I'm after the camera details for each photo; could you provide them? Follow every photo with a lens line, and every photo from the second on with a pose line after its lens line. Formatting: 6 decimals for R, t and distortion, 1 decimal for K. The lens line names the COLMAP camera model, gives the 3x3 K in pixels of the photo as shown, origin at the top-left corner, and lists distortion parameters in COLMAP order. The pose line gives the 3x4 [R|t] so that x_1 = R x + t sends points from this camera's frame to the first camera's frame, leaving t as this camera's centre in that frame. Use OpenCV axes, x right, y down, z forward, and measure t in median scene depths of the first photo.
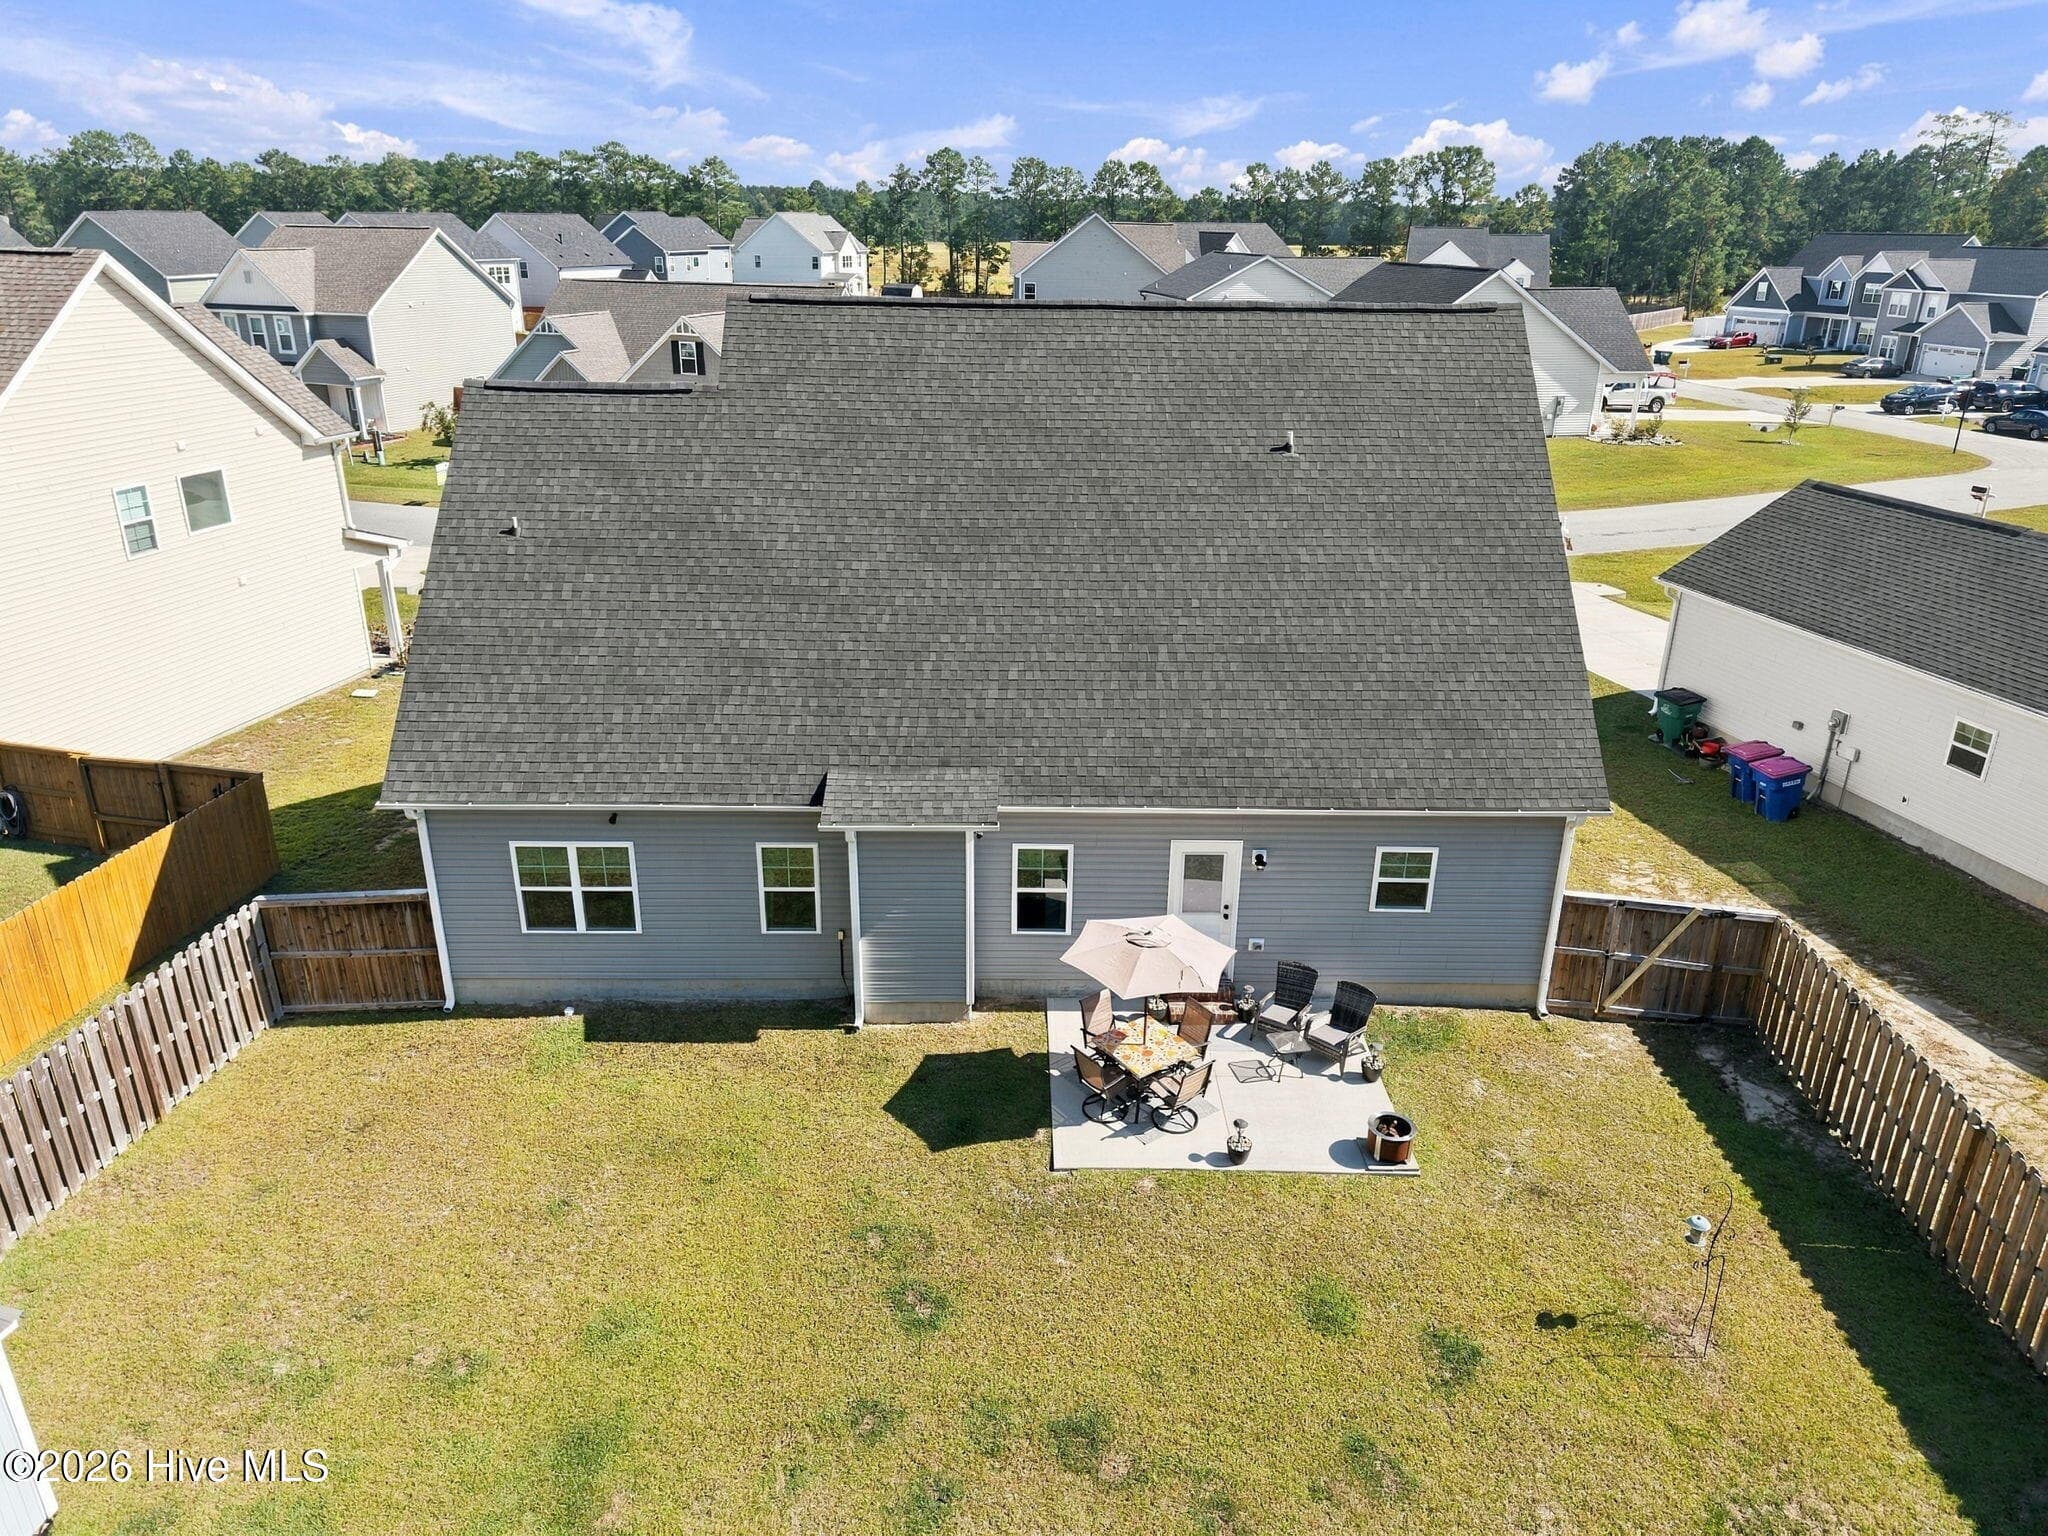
lens RADIAL K [[1343.1, 0, 1024.0], [0, 1343.1, 768.0], [0, 0, 1]] dist [-0.022793, 0.003805]
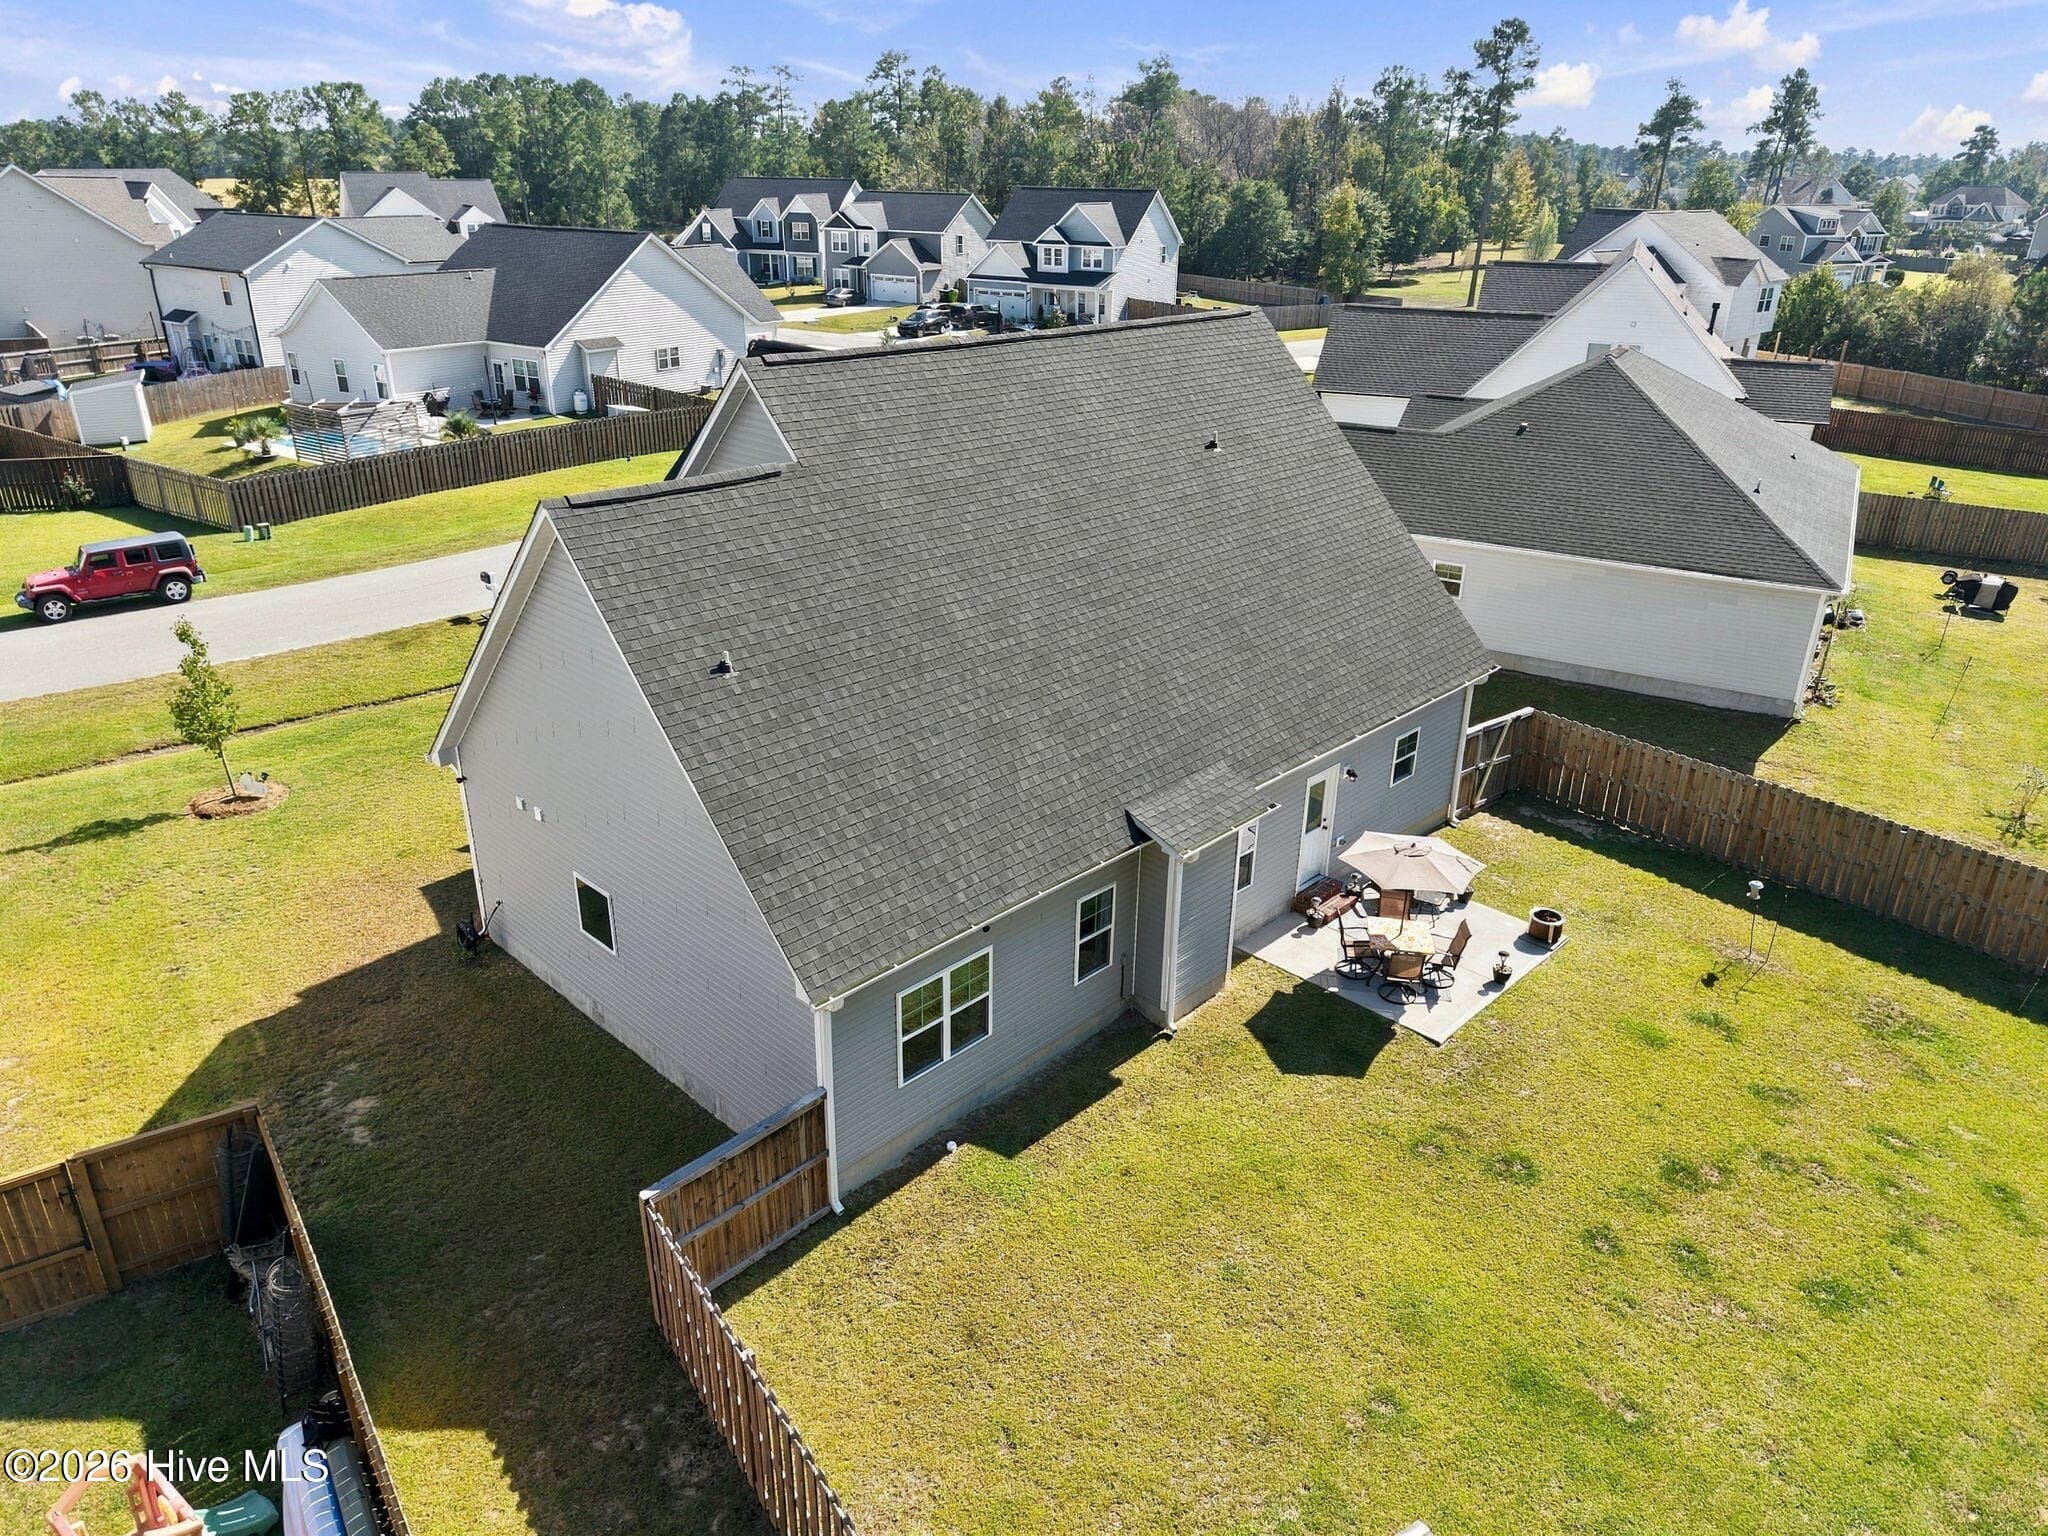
lens RADIAL K [[1305.9, 0, 1024.0], [0, 1305.9, 768.0], [0, 0, 1]] dist [-0.004809, -0.005513]
pose [[0.710254, -0.286245, 0.643120, -0.801467], [0.253003, 0.956348, 0.146246, -0.186237], [-0.656908, 0.058839, 0.751671, 0.267567]]
